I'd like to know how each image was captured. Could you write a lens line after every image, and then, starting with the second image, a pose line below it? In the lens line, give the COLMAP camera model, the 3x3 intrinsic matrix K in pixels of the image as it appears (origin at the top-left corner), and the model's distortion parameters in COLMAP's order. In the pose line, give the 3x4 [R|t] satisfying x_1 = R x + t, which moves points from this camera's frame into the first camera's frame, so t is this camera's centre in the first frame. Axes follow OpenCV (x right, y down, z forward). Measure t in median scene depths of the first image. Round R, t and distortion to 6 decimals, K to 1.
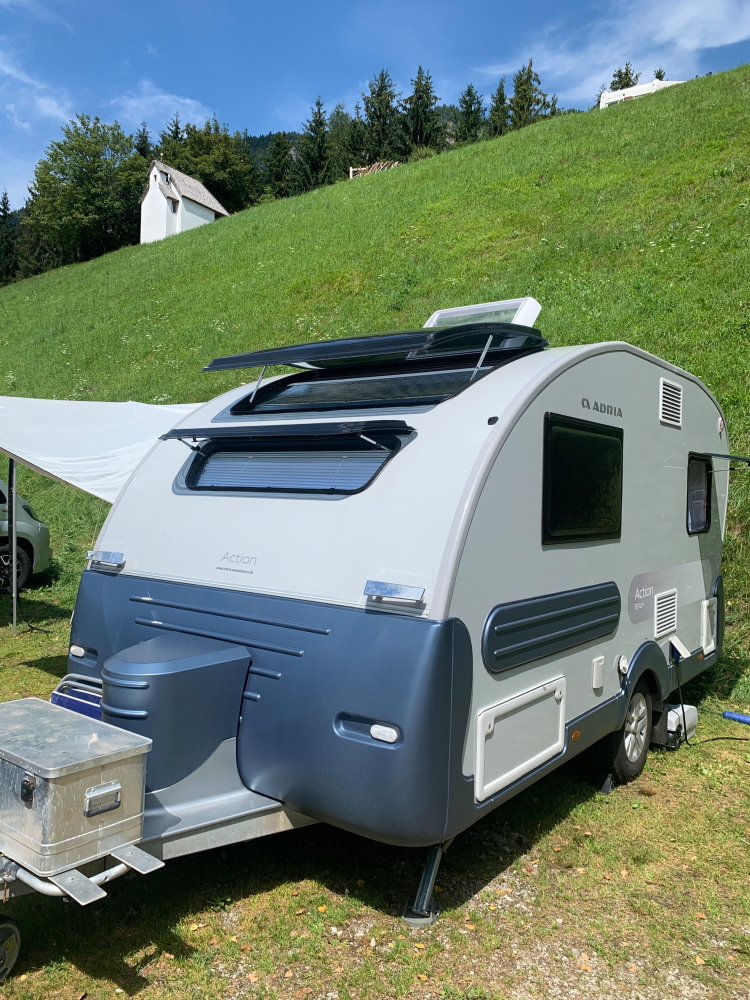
lens RADIAL K [[764.4, 0, 375.5], [0, 764.4, 489.1], [0, 0, 1]] dist [0.042956, -0.049202]
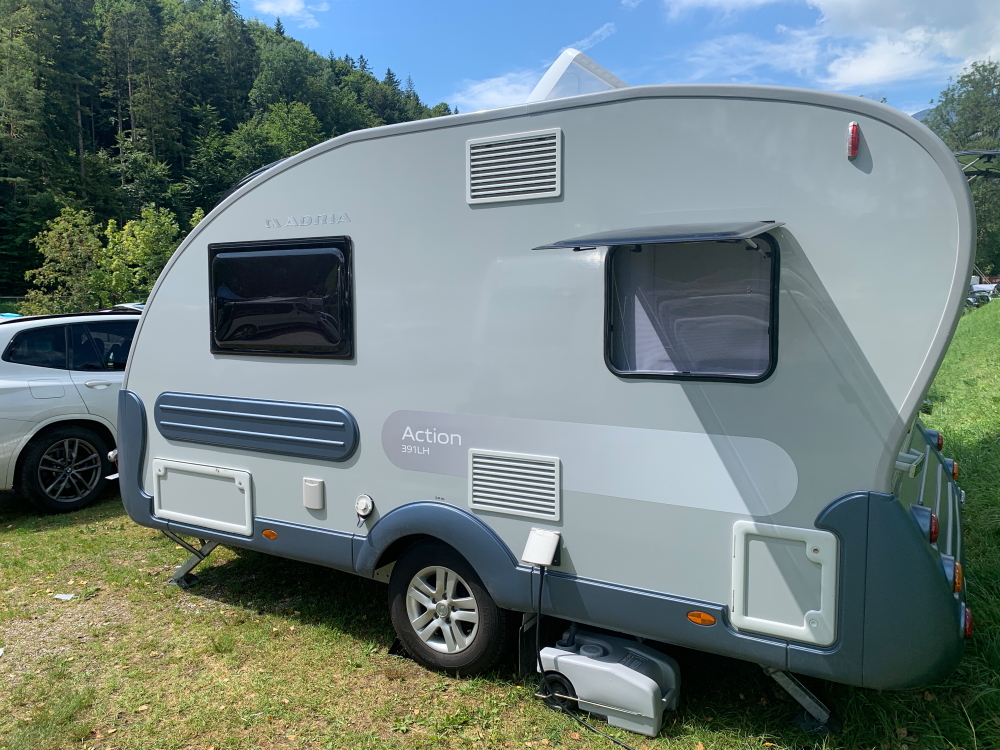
lens RADIAL K [[764.4, 0, 494.6], [0, 764.4, 368.5], [0, 0, 1]] dist [0.042956, -0.049202]
pose [[0.114679, 0.053354, -0.991969, 0.250272], [0.007760, 0.998478, 0.054601, 0.005487], [0.993372, -0.013959, 0.114090, 0.219680]]
